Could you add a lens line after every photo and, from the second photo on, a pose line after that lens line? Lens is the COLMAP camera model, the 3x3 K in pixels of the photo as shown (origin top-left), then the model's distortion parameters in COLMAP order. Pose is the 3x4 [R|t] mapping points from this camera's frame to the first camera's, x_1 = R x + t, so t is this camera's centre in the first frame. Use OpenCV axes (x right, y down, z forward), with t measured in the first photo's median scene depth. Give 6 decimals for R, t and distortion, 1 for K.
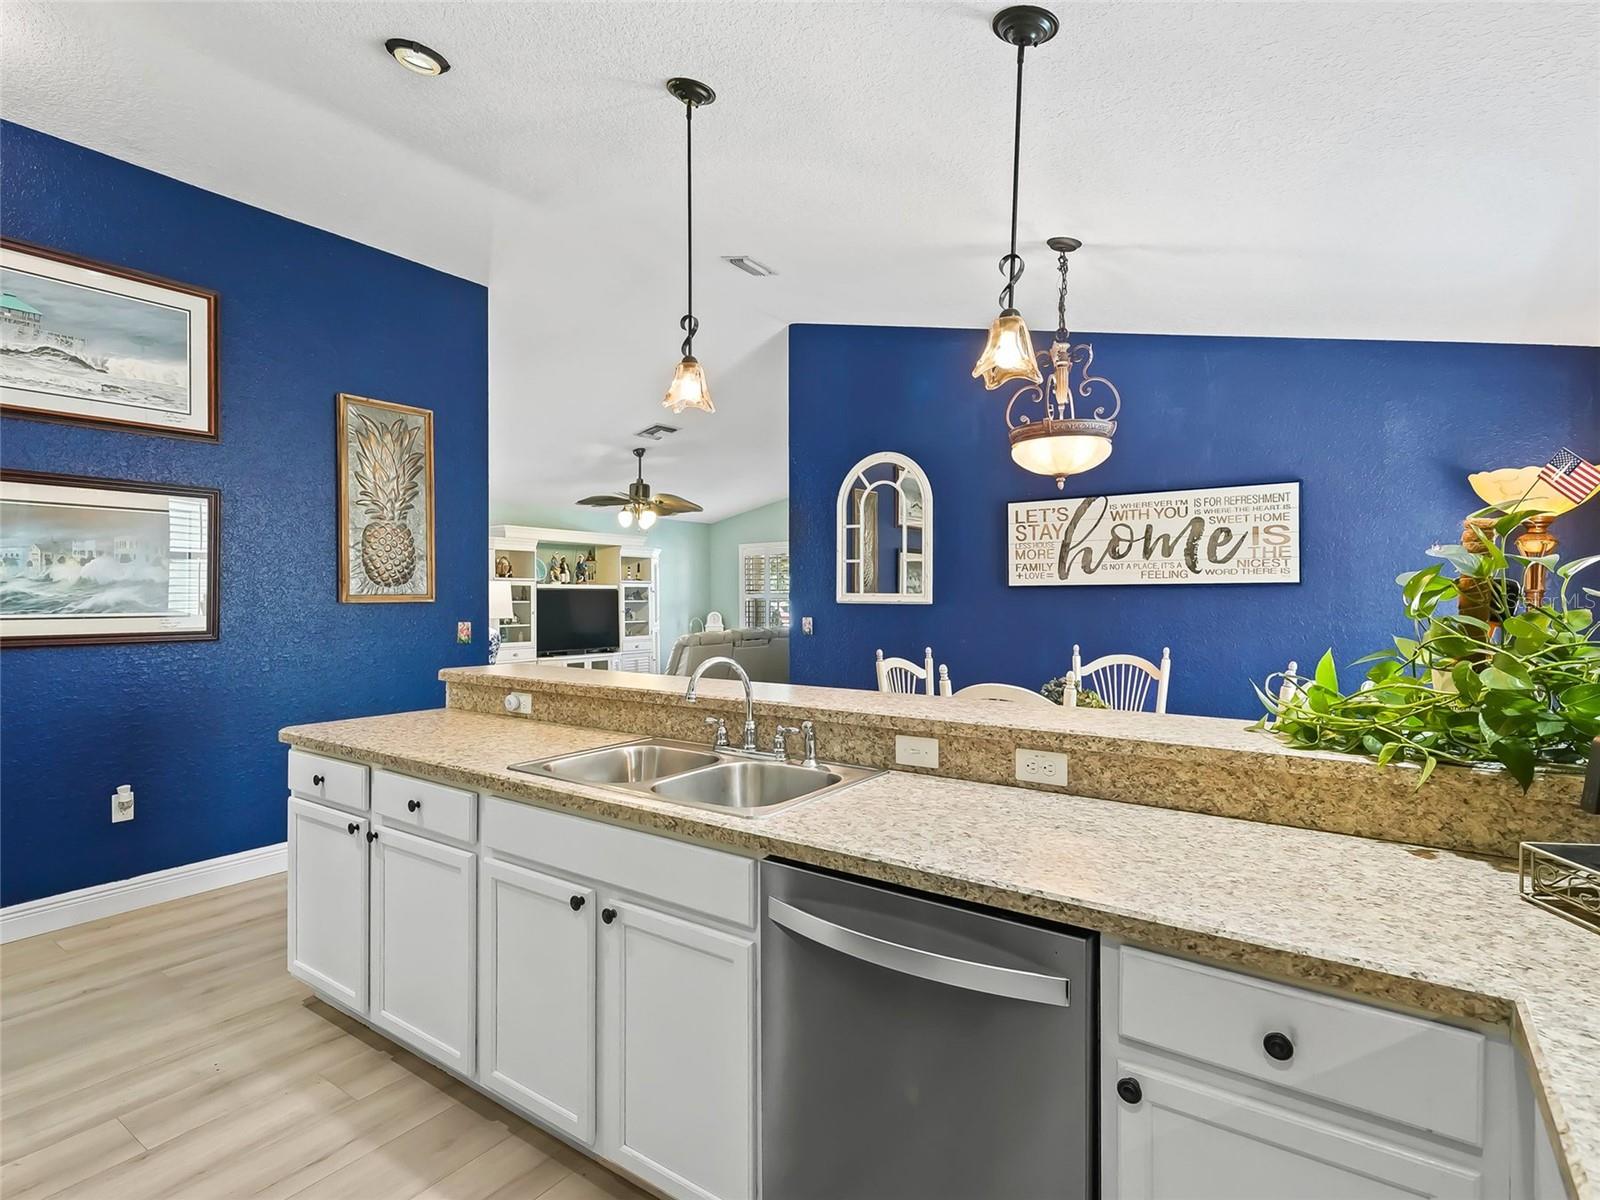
lens RADIAL K [[825.0, 0, 800.0], [0, 825.0, 600.0], [0, 0, 1]] dist [0.000106, 0.000005]
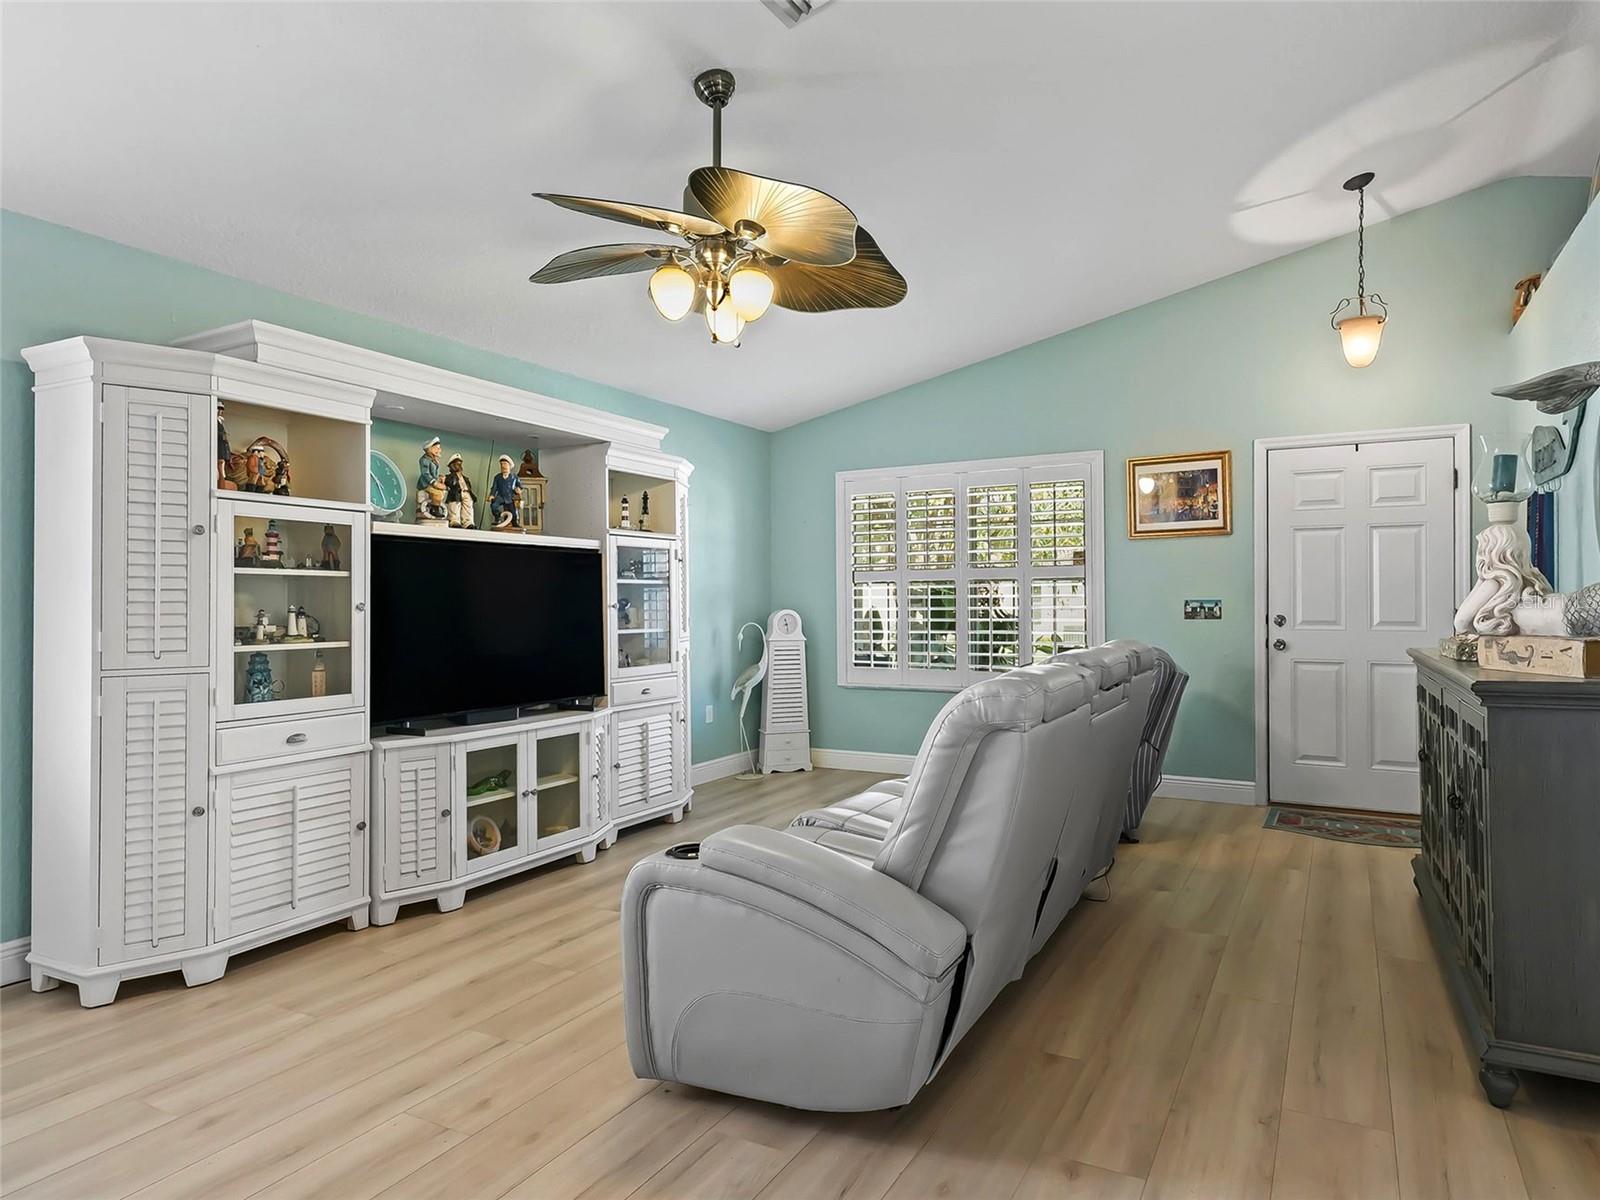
lens RADIAL K [[731.2, 0, 800.0], [0, 731.2, 600.0], [0, 0, 1]] dist [0.000259, -0.000035]
pose [[0.986173, -0.000643, 0.165716, -0.187423], [0.003089, 0.999890, -0.014502, 0.016922], [-0.165688, 0.014814, 0.986067, 0.646031]]
